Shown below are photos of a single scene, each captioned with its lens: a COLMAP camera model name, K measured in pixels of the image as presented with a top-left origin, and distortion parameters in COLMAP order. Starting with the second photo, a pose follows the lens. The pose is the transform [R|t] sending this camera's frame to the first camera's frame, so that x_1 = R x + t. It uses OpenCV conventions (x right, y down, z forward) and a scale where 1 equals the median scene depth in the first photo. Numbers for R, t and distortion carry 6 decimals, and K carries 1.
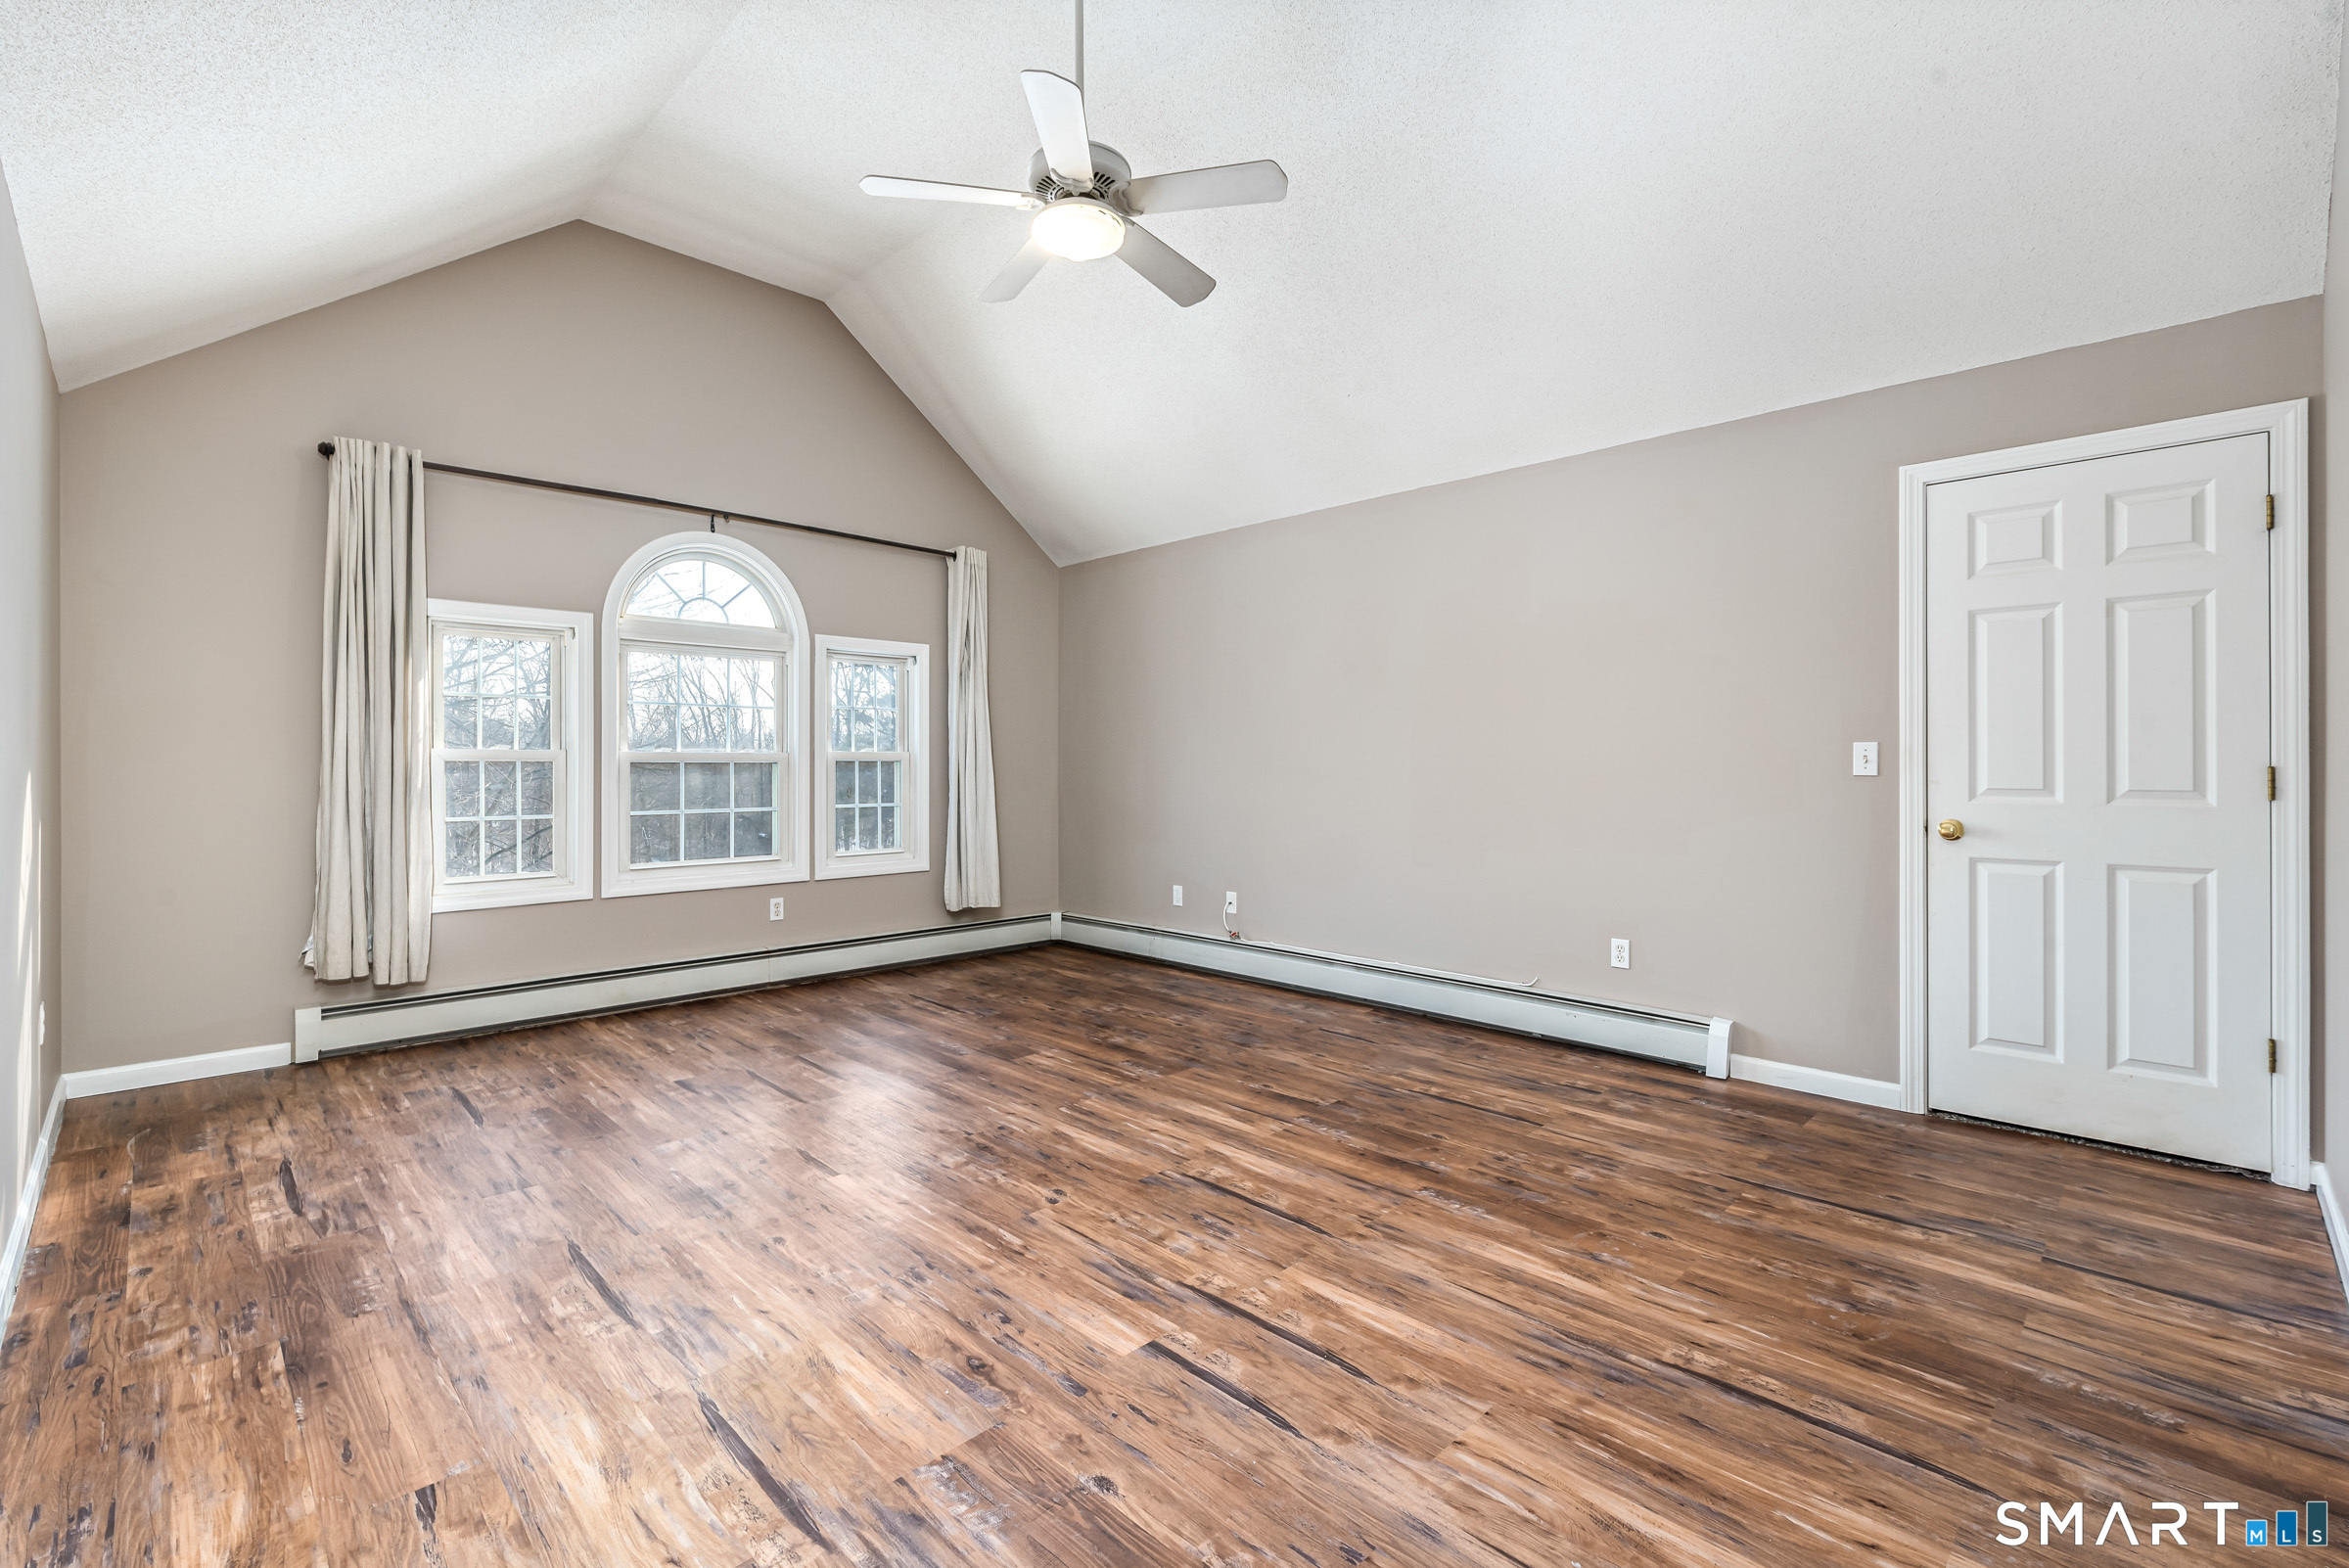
lens RADIAL K [[1020.7, 0, 1154.5], [0, 1020.7, 766.8], [0, 0, 1]] dist [0.001493, 0.000275]
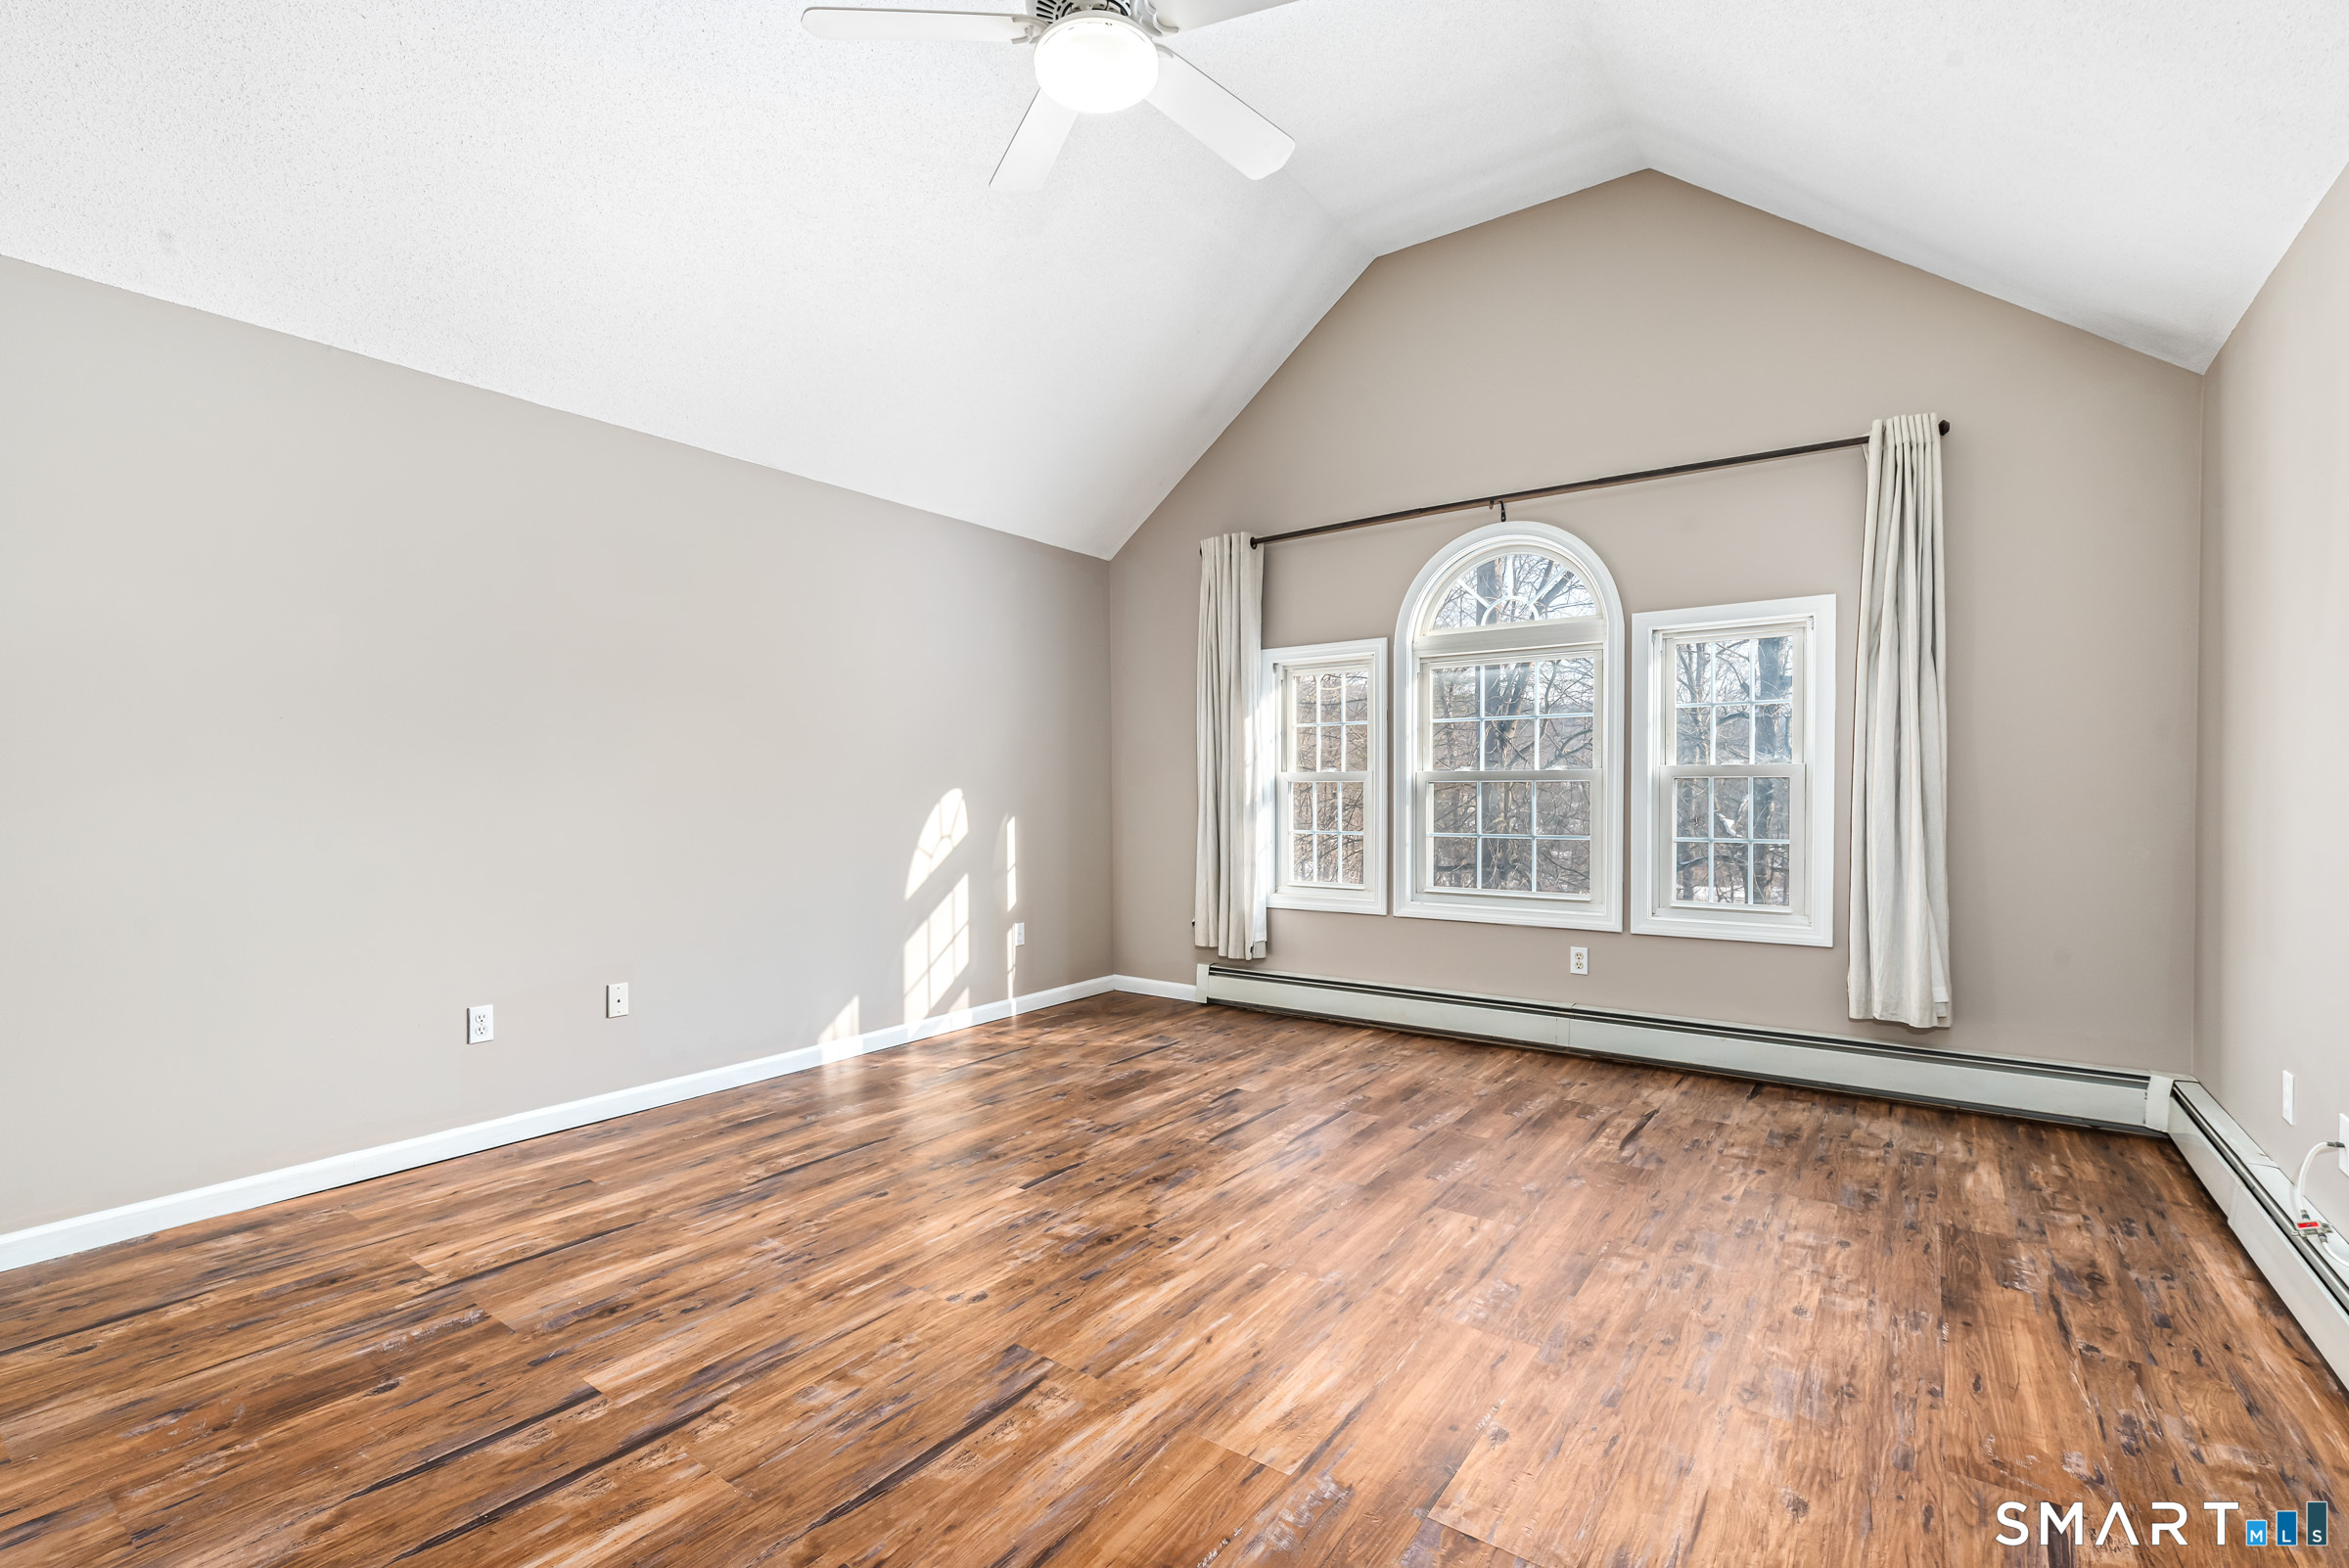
lens RADIAL K [[1059.8, 0, 1159.9], [0, 1059.8, 798.1], [0, 0, 1]] dist [0.003763, -0.000924]
pose [[0.153843, 0.007524, -0.988067, 0.705990], [0.002578, 0.999965, 0.008016, 0.003348], [0.988092, -0.003781, 0.153818, 0.919881]]
